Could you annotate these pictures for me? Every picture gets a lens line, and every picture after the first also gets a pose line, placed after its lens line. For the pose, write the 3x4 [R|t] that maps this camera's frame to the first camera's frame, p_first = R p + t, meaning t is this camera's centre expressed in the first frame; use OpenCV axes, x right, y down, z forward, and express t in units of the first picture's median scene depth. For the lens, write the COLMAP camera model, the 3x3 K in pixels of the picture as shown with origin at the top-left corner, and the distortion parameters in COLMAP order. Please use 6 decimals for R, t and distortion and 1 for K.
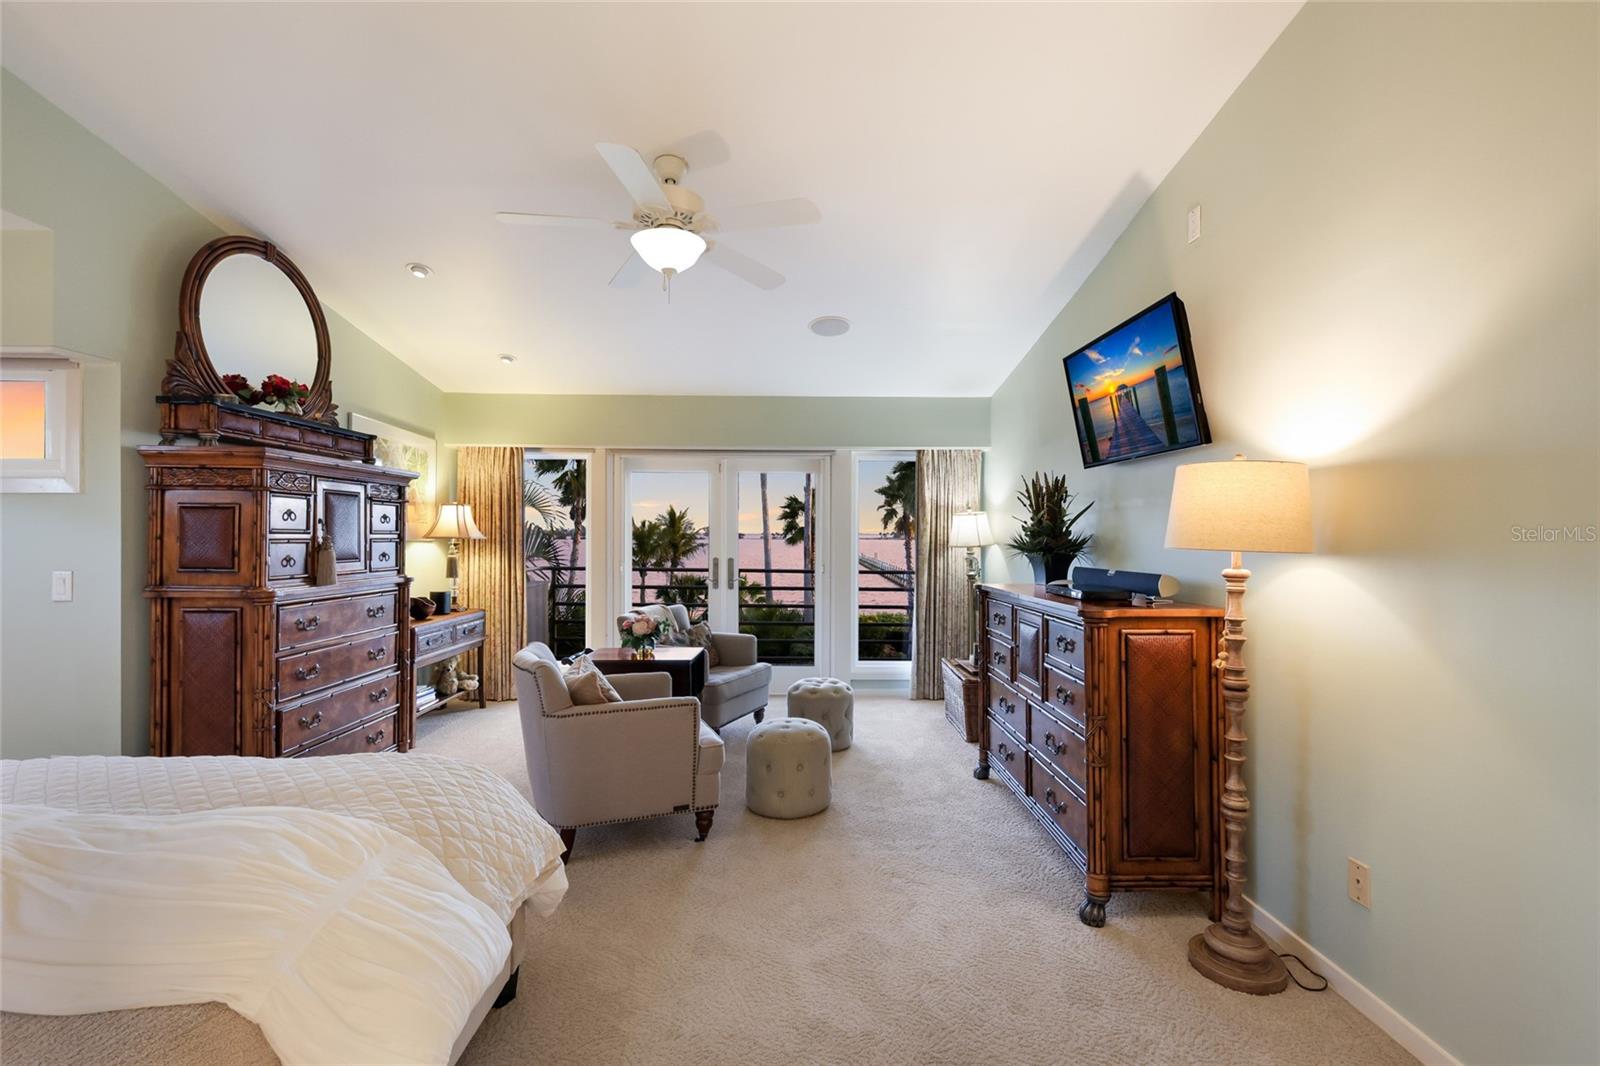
lens RADIAL K [[700.8, 0, 794.7], [0, 700.8, 531.5], [0, 0, 1]] dist [0.003518, -0.000749]
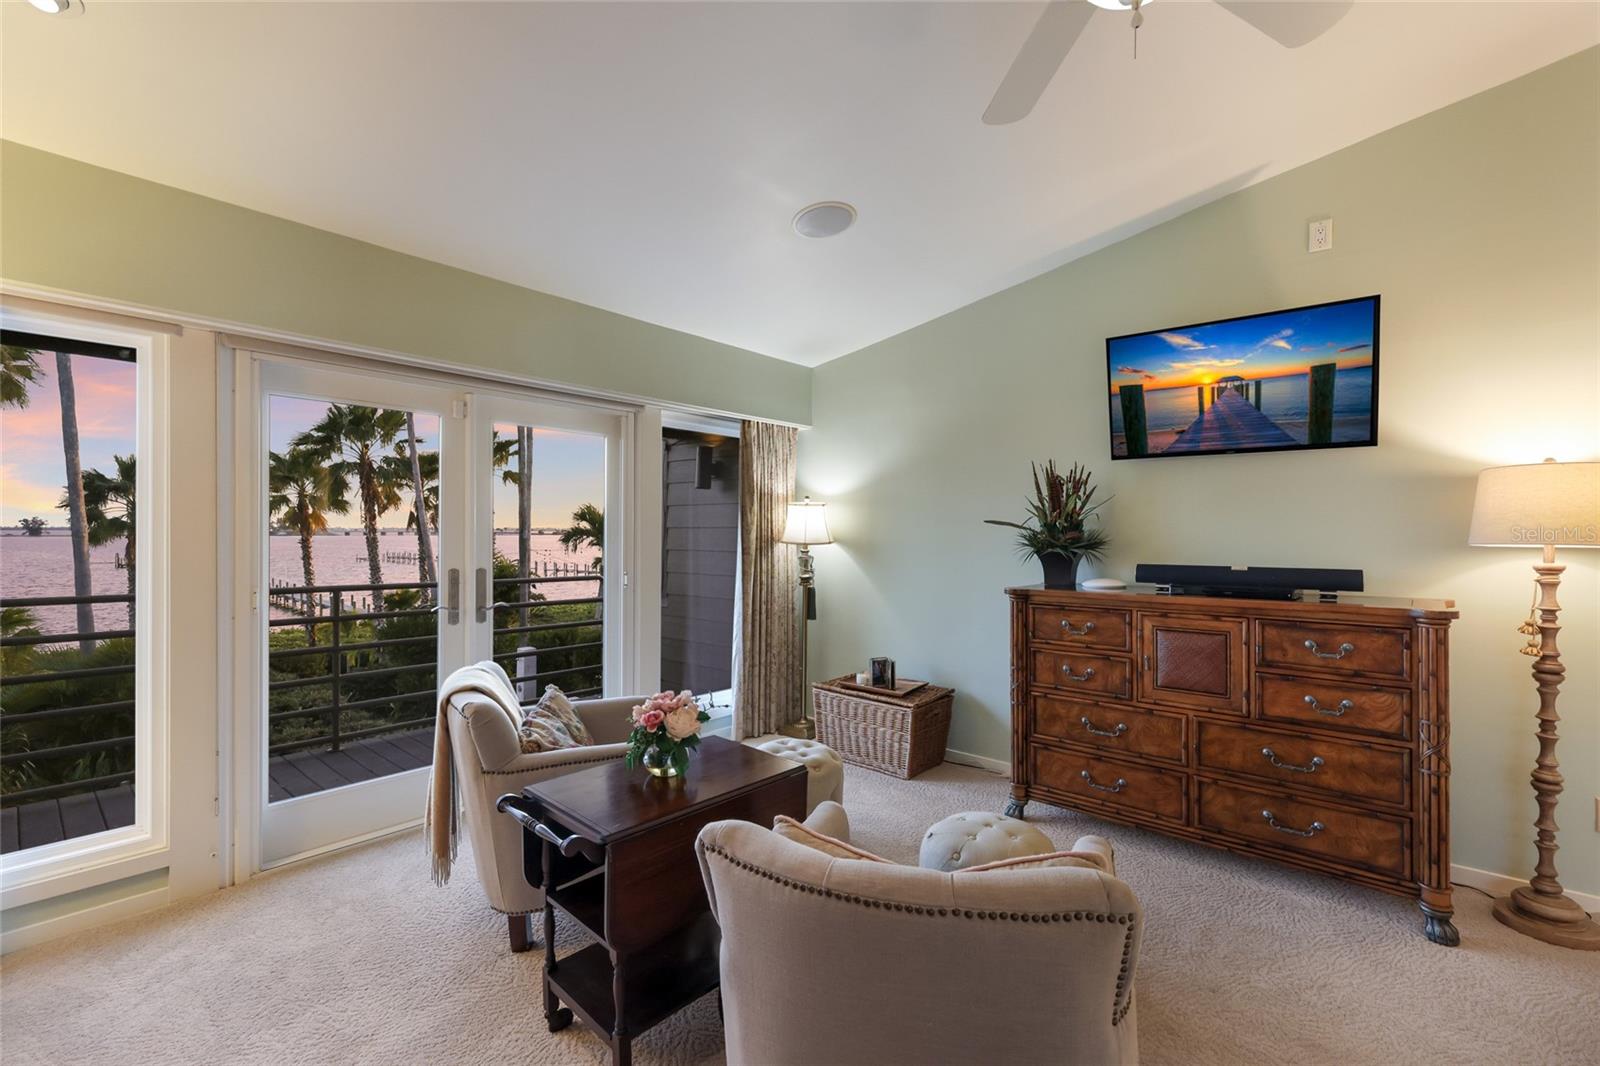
lens RADIAL K [[700.8, 0, 800.8], [0, 700.8, 535.9], [0, 0, 1]] dist [0.003518, -0.000749]
pose [[0.665933, -0.003305, 0.746005, -0.371123], [-0.006602, 0.999925, 0.010322, 0.003580], [-0.745983, -0.011799, 0.665861, 0.445620]]
